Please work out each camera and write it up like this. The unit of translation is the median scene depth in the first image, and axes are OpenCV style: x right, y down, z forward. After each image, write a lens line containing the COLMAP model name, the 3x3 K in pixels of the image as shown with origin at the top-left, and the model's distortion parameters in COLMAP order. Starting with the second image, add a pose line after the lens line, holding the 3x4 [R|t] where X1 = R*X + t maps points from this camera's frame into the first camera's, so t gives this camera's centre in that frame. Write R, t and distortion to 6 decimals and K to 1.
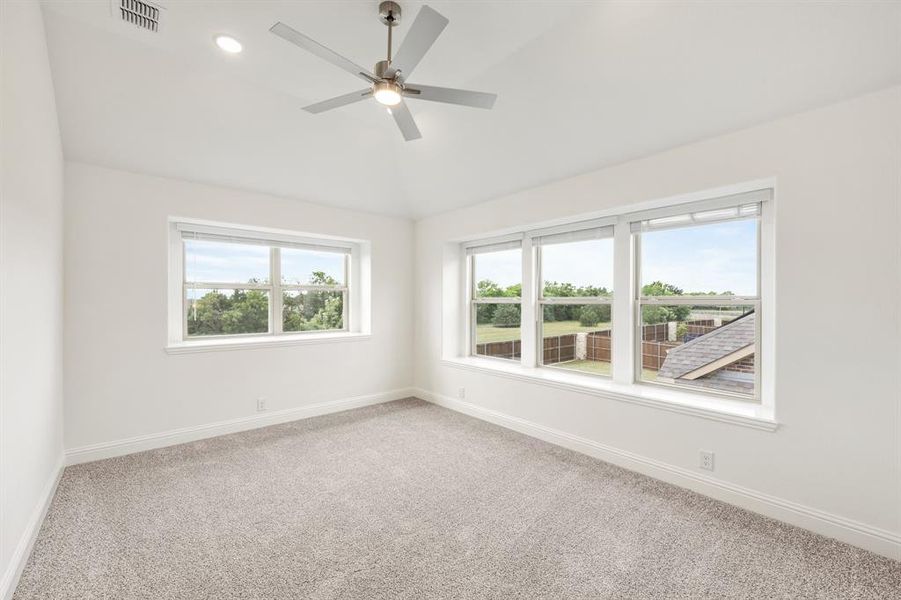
lens RADIAL K [[369.2, 0, 448.3], [0, 369.2, 305.5], [0, 0, 1]] dist [-0.001286, -0.000115]
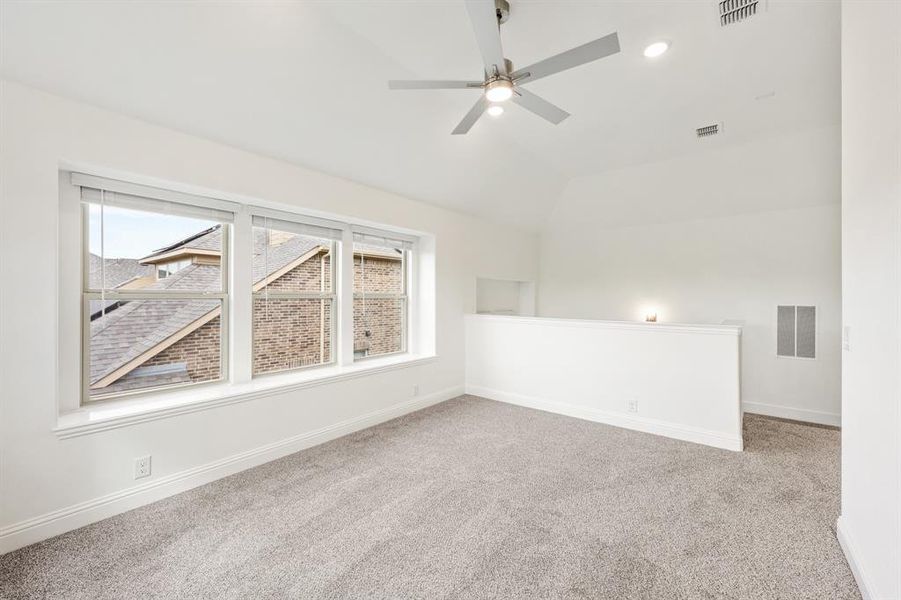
lens RADIAL K [[367.7, 0, 450.5], [0, 367.7, 300.0], [0, 0, 1]] dist [-0.000266, 0.000083]
pose [[-0.189187, -0.012651, 0.981860, -0.684011], [0.007603, 0.999868, 0.014348, -0.011676], [-0.981912, 0.010180, -0.189066, 0.806520]]
